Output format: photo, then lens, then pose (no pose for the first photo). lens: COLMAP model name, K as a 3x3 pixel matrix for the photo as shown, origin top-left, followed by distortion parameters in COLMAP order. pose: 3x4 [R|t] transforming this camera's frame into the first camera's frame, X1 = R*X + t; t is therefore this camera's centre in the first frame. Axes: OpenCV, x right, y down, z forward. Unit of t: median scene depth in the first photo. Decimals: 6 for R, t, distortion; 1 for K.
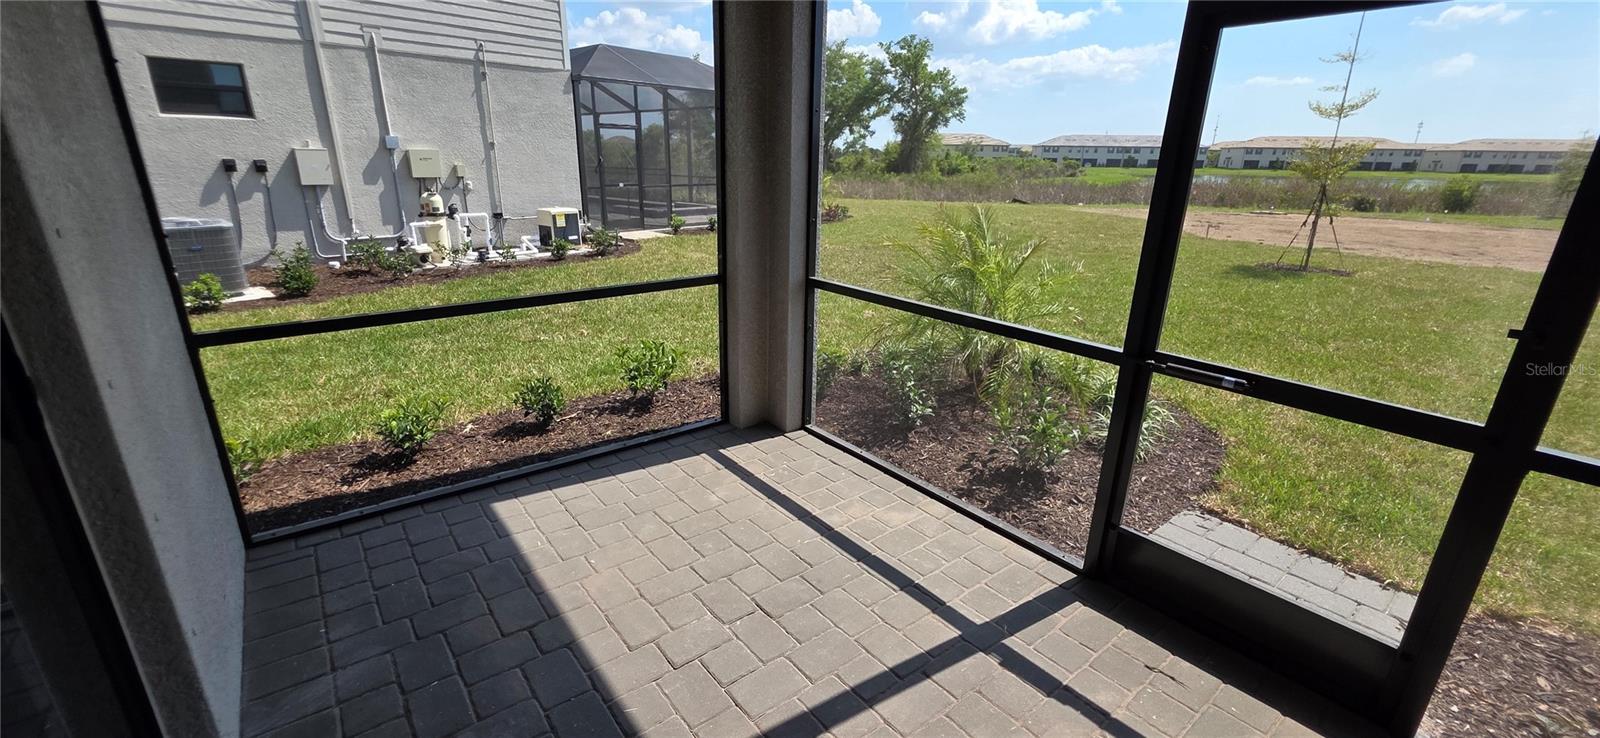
lens RADIAL K [[645.5, 0, 792.4], [0, 645.5, 369.7], [0, 0, 1]] dist [0.001618, -0.000337]
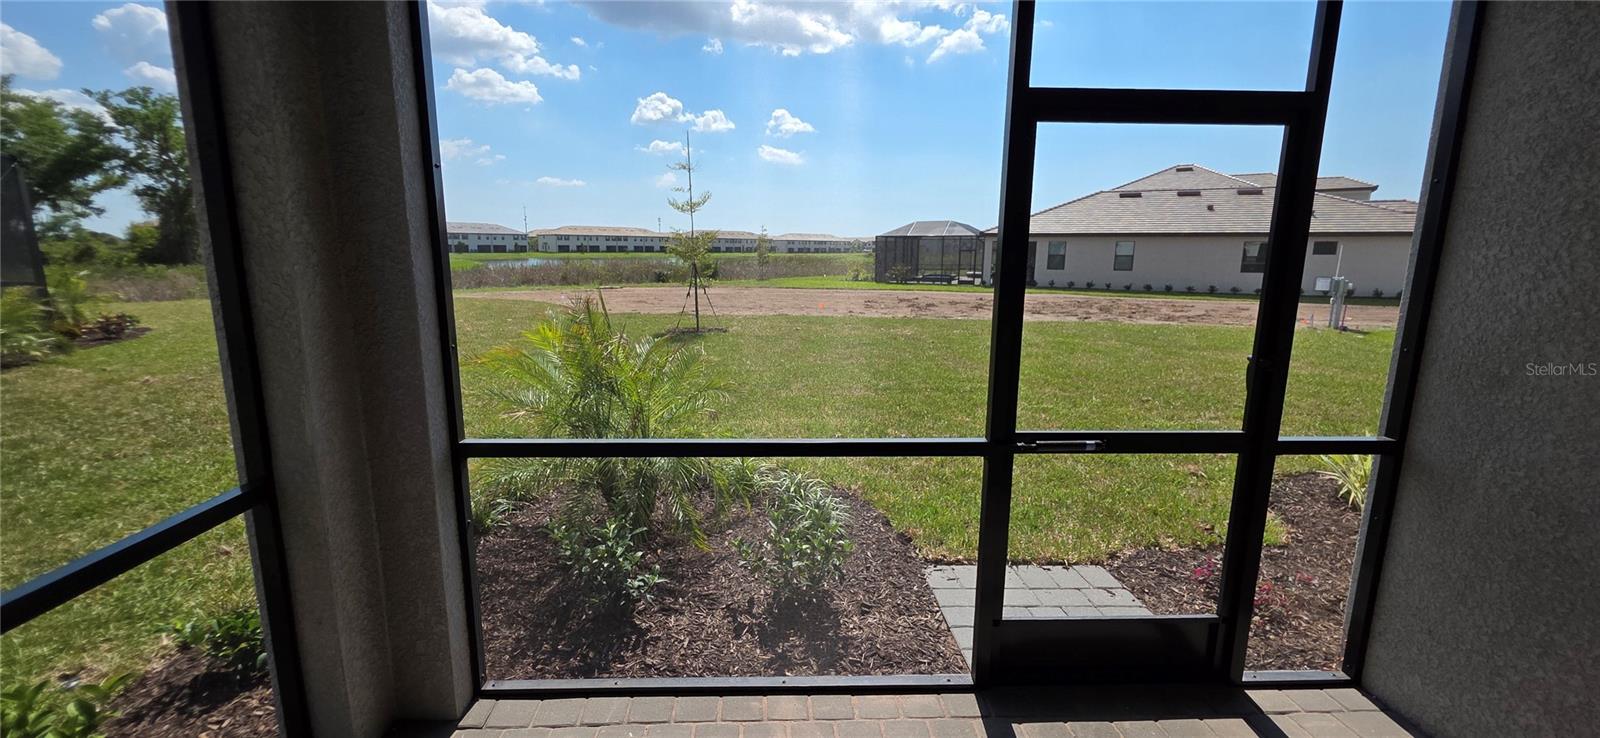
lens RADIAL K [[645.5, 0, 792.4], [0, 645.5, 369.7], [0, 0, 1]] dist [0.001618, -0.000337]
pose [[0.592028, -0.159524, 0.789972, -0.239364], [0.256069, 0.966653, 0.003297, -0.127356], [-0.764154, 0.200335, 0.613134, 0.386700]]
